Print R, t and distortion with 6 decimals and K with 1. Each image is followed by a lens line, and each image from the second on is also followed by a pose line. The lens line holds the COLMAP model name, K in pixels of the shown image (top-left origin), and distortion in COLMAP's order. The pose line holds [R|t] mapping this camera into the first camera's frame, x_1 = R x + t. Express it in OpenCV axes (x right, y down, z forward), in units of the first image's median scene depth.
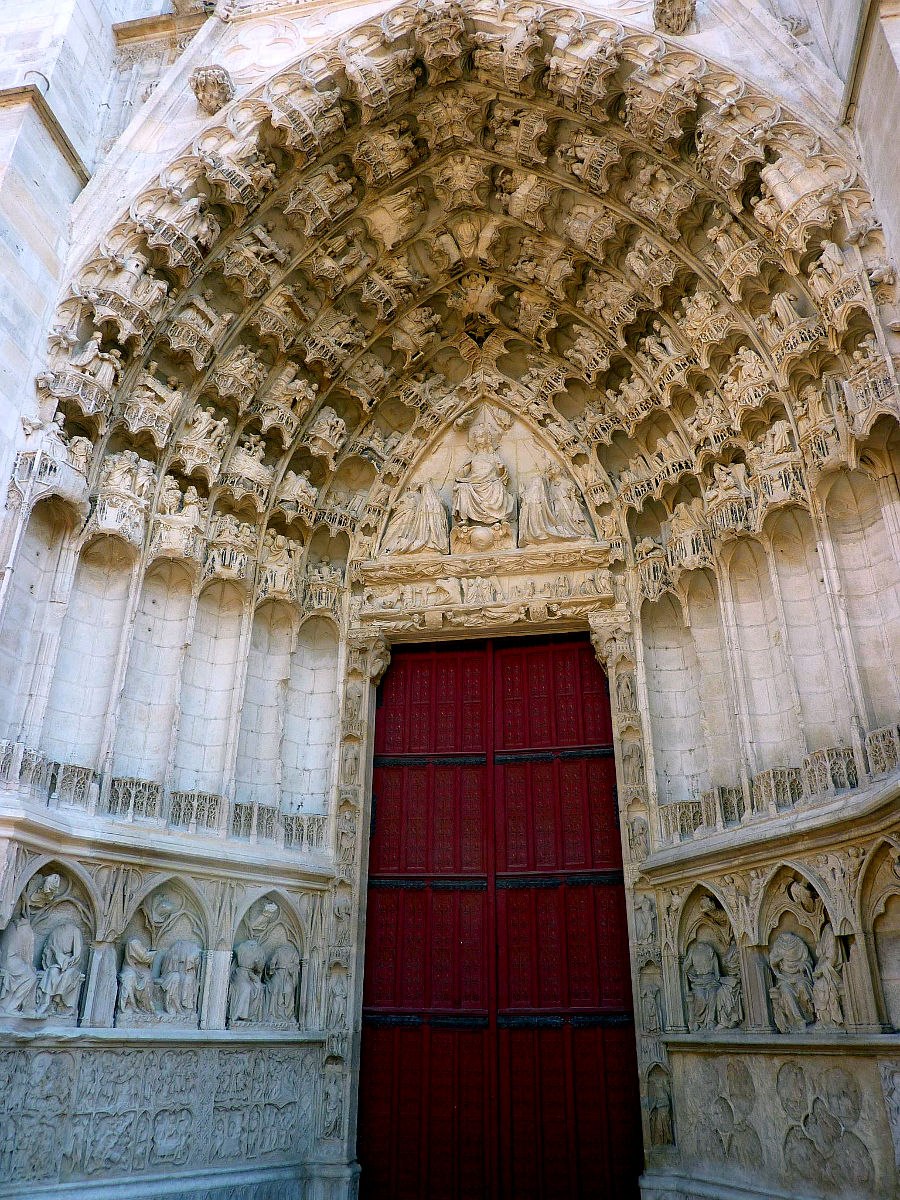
lens RADIAL K [[898.7, 0, 451.4], [0, 898.7, 600.1], [0, 0, 1]] dist [-0.015260, -0.035005]
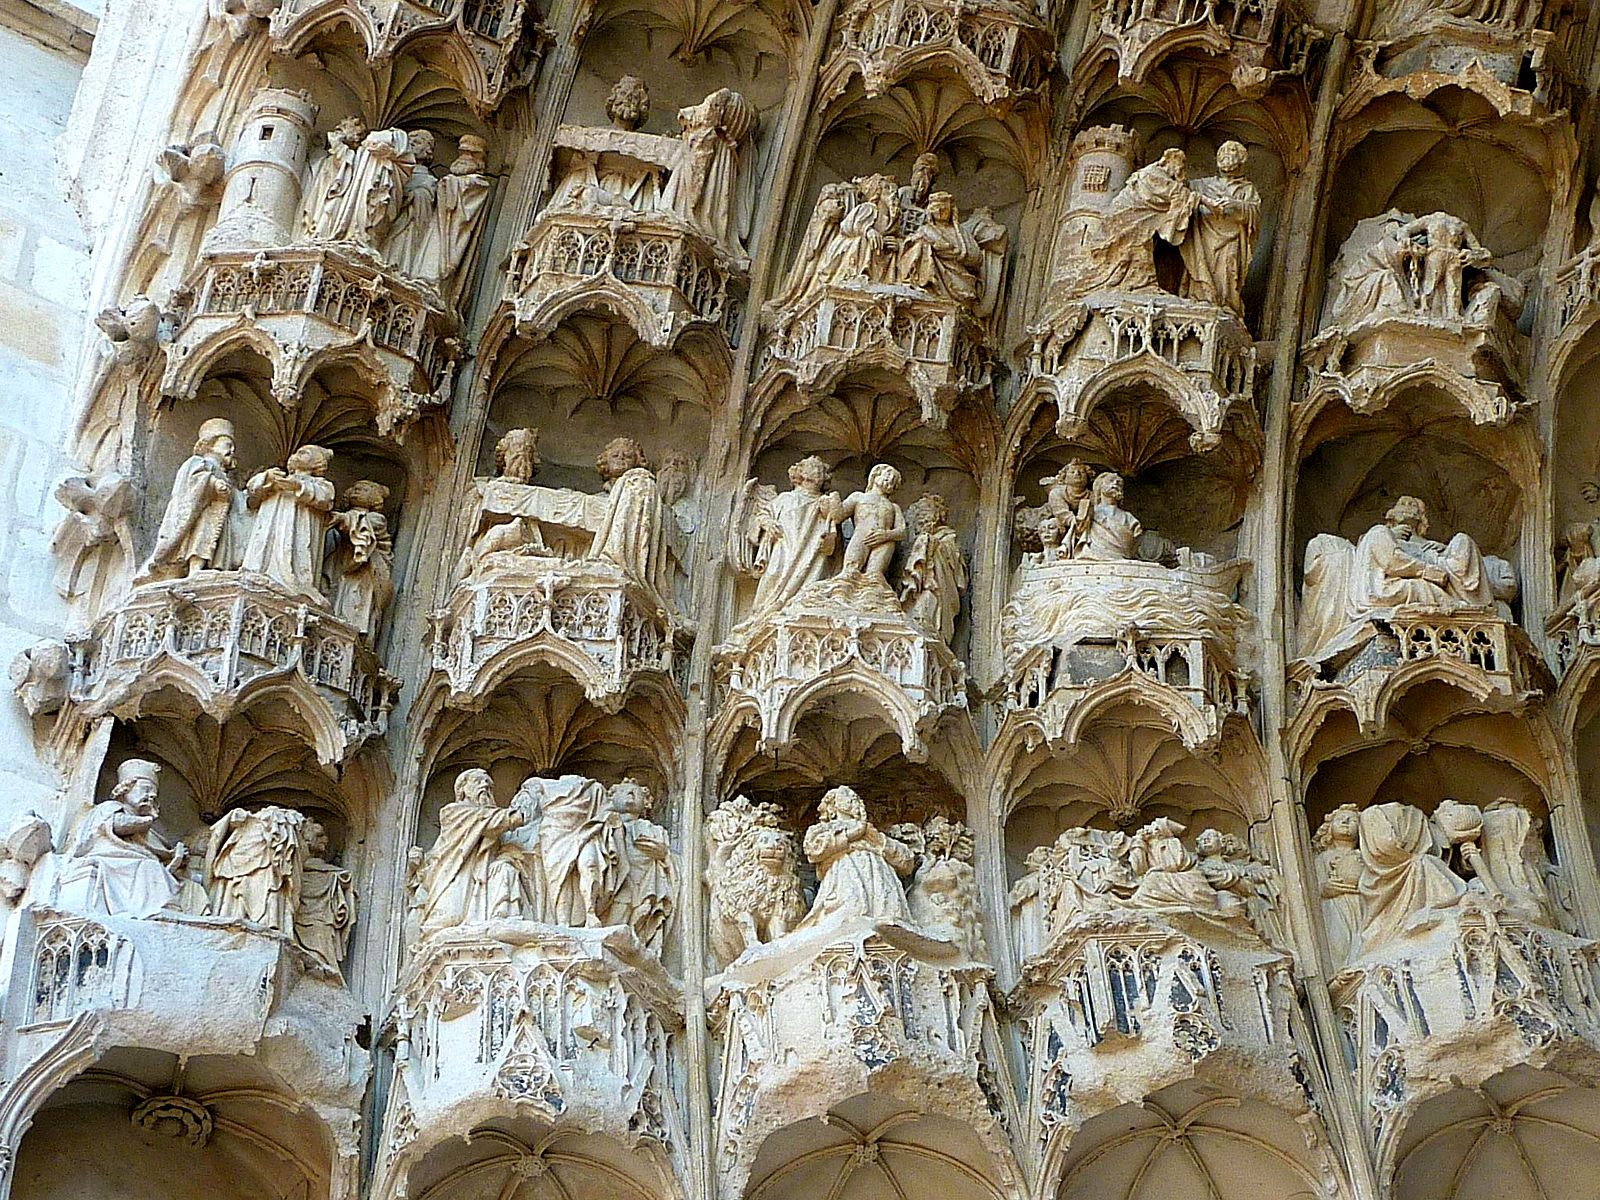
lens RADIAL K [[3270.4, 0, 799.6], [0, 3270.4, 599.9], [0, 0, 1]] dist [-0.045175, 0.000000]
pose [[0.692403, -0.574596, -0.436368, 0.058555], [0.374877, 0.803255, -0.462869, 0.181879], [0.616478, 0.156907, 0.771580, 0.405145]]
